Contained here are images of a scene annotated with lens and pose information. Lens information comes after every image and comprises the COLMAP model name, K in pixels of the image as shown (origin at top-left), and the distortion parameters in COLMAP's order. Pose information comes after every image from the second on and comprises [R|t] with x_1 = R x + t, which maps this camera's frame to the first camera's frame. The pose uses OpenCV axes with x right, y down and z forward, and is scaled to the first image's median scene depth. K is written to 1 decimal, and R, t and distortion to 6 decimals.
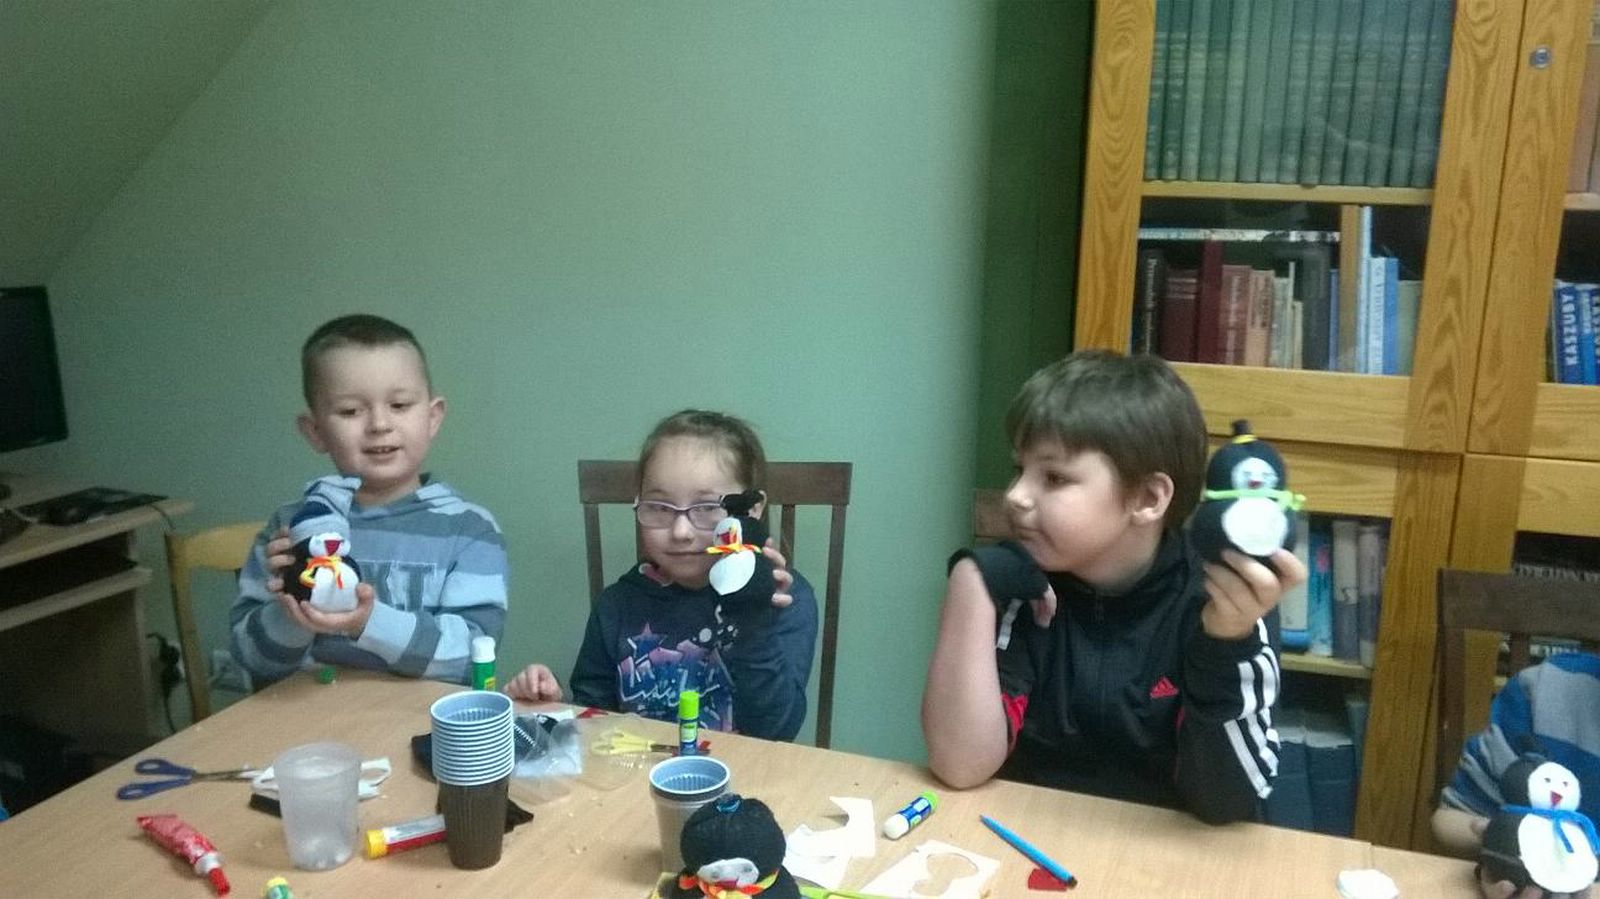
lens RADIAL K [[1236.4, 0, 800.0], [0, 1236.4, 449.5], [0, 0, 1]] dist [0.073013, -0.001825]
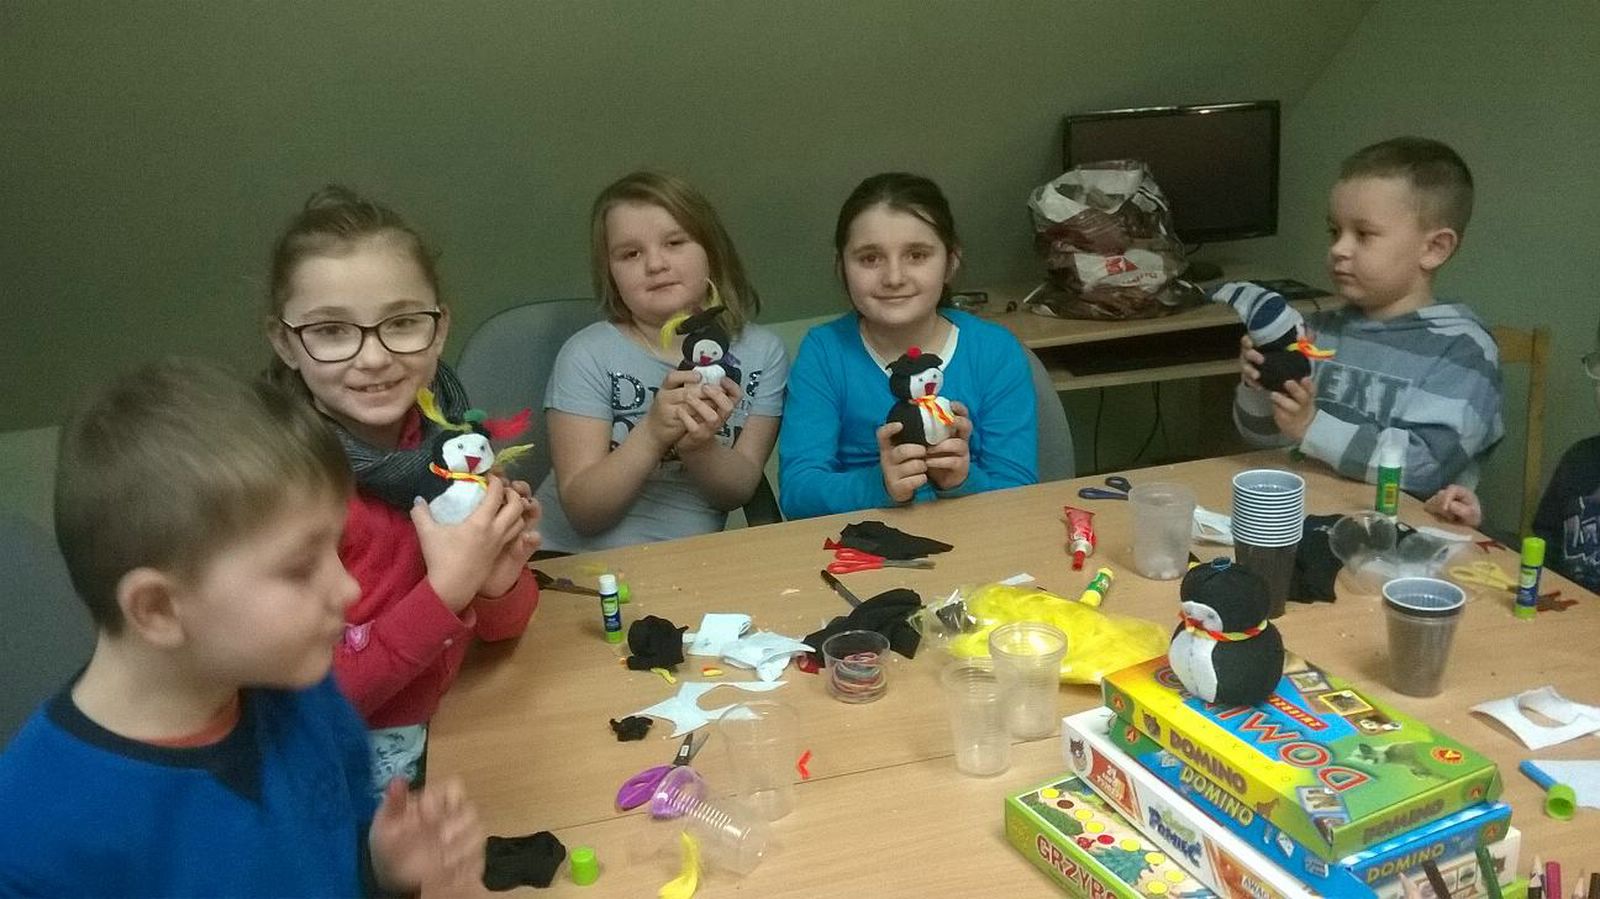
lens RADIAL K [[1236.4, 0, 800.0], [0, 1236.4, 449.5], [0, 0, 1]] dist [0.073013, -0.001825]
pose [[0.557091, 0.226257, -0.799035, 0.288425], [-0.100450, 0.973464, 0.205615, -0.017944], [0.824354, -0.034283, 0.565035, -0.017921]]
